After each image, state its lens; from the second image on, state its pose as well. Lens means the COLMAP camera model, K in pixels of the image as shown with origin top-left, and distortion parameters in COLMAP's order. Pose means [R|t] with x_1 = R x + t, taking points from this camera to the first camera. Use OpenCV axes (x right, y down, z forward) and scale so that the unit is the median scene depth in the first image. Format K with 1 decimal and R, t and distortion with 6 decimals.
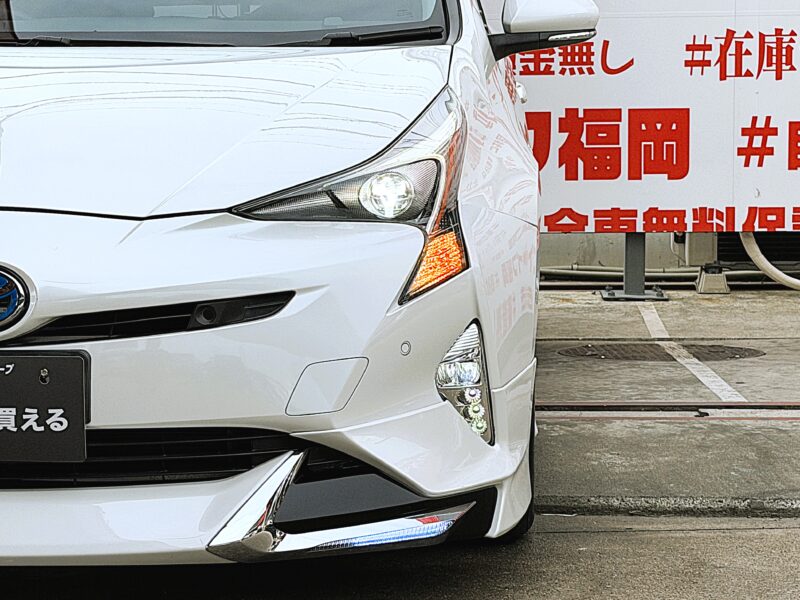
lens RADIAL K [[2175.5, 0, 400.0], [0, 2175.5, 300.0], [0, 0, 1]] dist [0.083476, 0.242379]
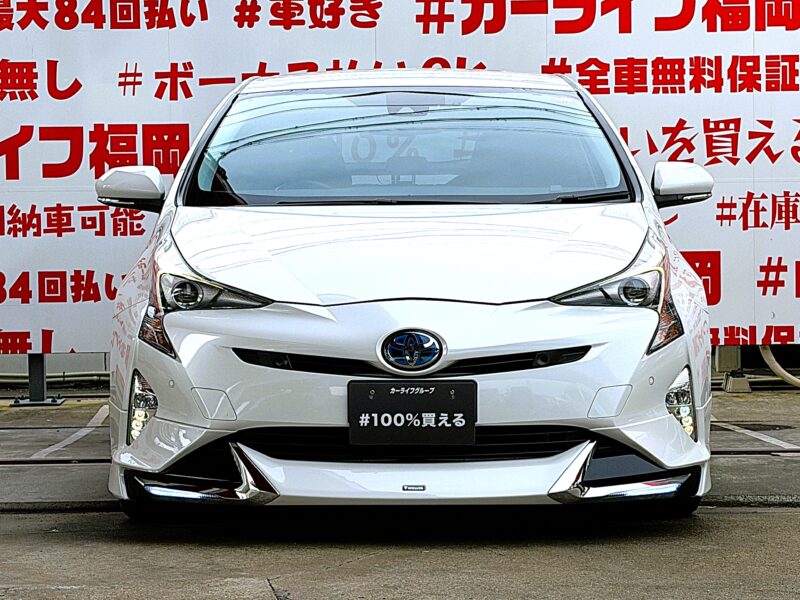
lens RADIAL K [[2175.5, 0, 400.0], [0, 2175.5, 300.0], [0, 0, 1]] dist [0.083476, 0.242379]
pose [[0.999045, -0.004844, 0.043416, -0.118878], [0.008024, 0.997272, -0.073381, 0.036866], [-0.042942, 0.073659, 0.996359, -0.304628]]
